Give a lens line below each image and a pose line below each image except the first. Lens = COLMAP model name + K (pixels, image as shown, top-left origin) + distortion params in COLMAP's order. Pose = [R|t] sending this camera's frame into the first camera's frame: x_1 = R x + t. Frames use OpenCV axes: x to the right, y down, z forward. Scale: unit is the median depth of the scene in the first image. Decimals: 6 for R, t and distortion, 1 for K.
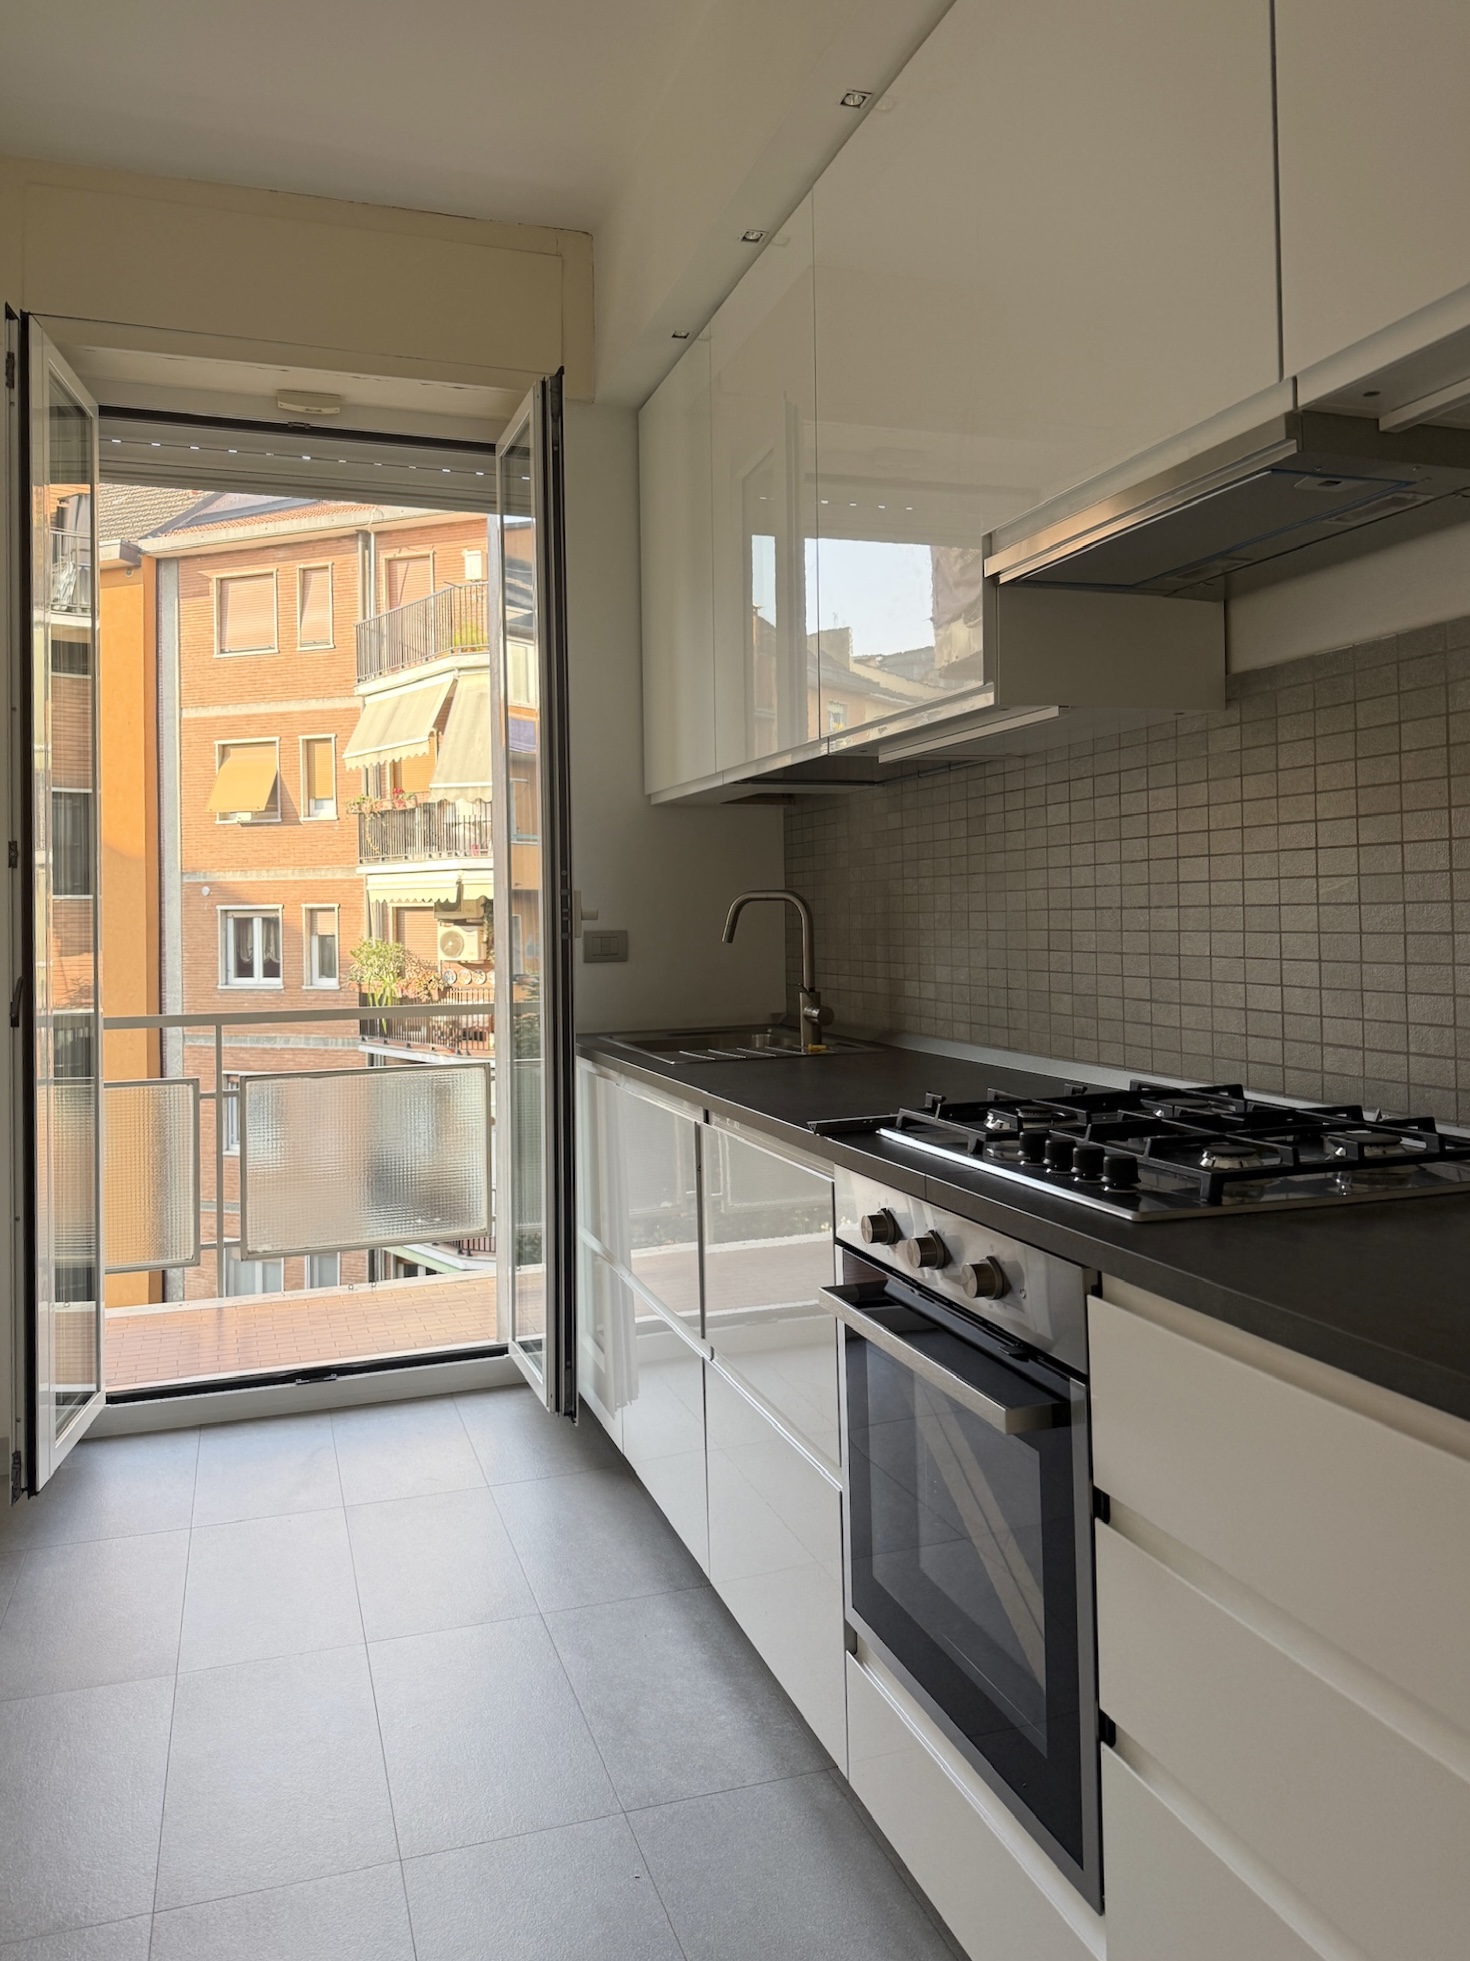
lens RADIAL K [[1467.6, 0, 736.3], [0, 1467.6, 909.6], [0, 0, 1]] dist [0.046939, -0.000815]
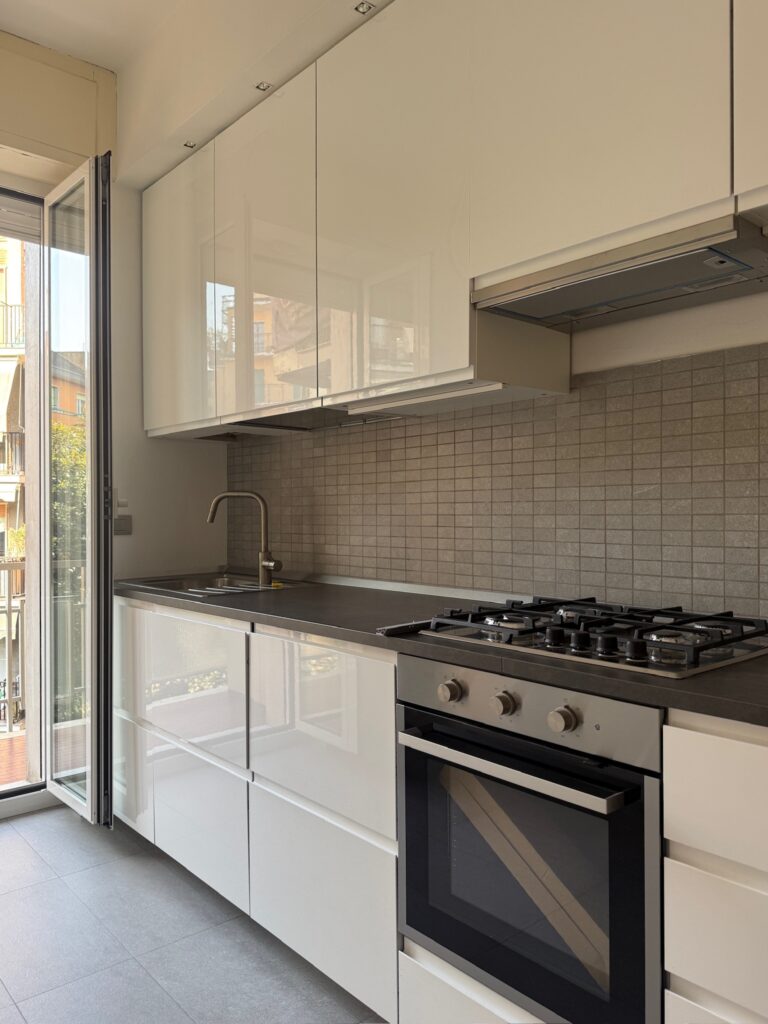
lens RADIAL K [[760.4, 0, 372.3], [0, 760.4, 516.7], [0, 0, 1]] dist [0.068382, -0.095203]
pose [[0.925074, 0.013841, 0.379536, -0.219806], [-0.014558, 0.999894, -0.000981, 0.019021], [-0.379509, -0.004618, 0.925177, 0.186124]]
